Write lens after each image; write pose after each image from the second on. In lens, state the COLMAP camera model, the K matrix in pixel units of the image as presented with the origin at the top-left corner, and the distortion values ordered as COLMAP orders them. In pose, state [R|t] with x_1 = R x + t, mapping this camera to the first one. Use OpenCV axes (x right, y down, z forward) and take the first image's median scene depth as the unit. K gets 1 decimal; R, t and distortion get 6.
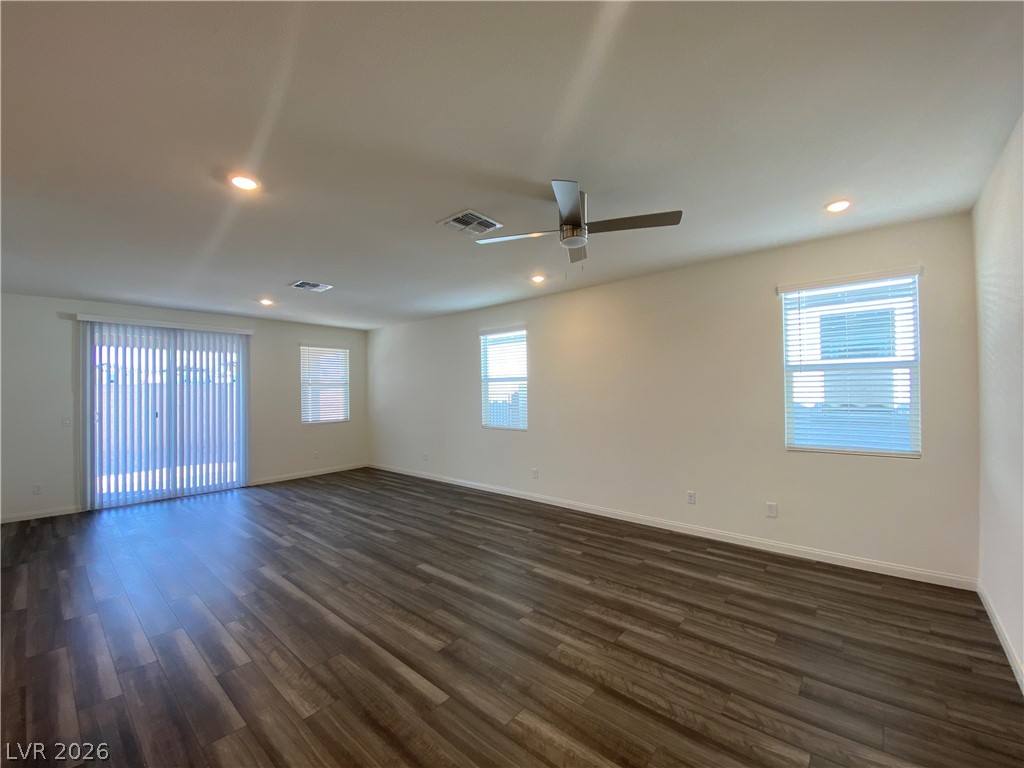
lens RADIAL K [[417.8, 0, 510.8], [0, 417.8, 381.3], [0, 0, 1]] dist [0.004561, -0.011984]
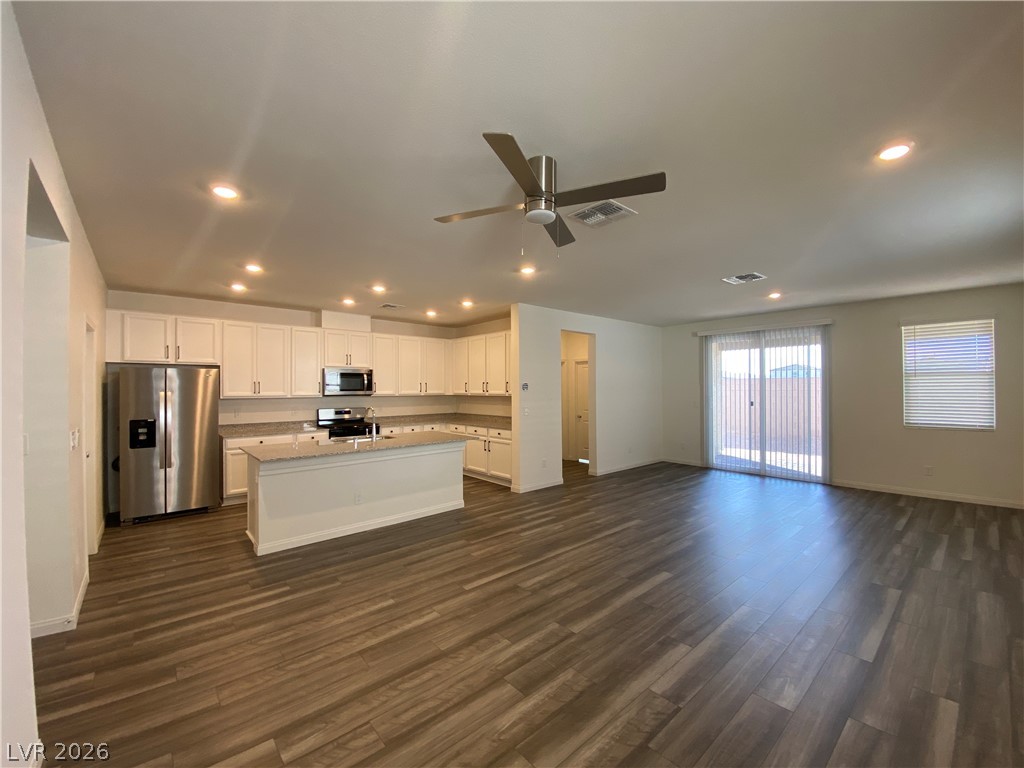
lens RADIAL K [[417.8, 0, 512.1], [0, 417.8, 389.7], [0, 0, 1]] dist [0.004561, -0.011984]
pose [[-0.137852, 0.020900, -0.990232, 0.596972], [0.025664, 0.999517, 0.017523, 0.001540], [0.990120, -0.022998, -0.138322, 0.625734]]
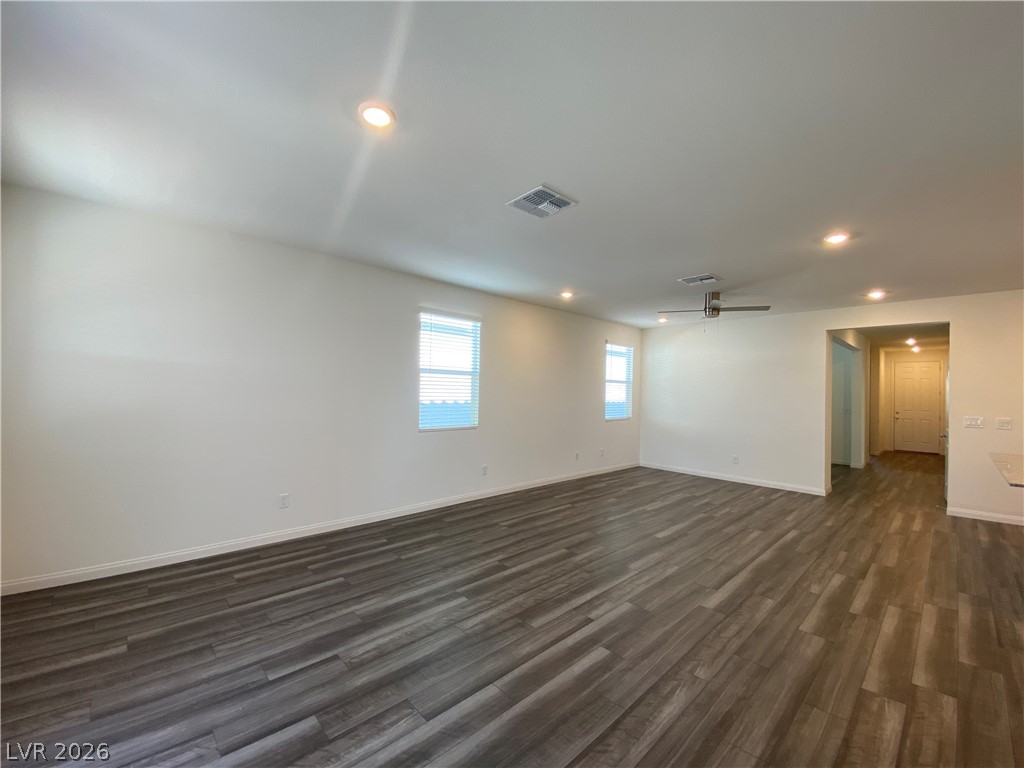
lens RADIAL K [[417.8, 0, 511.4], [0, 417.8, 383.9], [0, 0, 1]] dist [0.004561, -0.011984]
pose [[0.101705, 0.029152, 0.994387, -1.134038], [-0.043180, 0.998758, -0.024864, 0.047309], [-0.993877, -0.040409, 0.102837, 1.030163]]
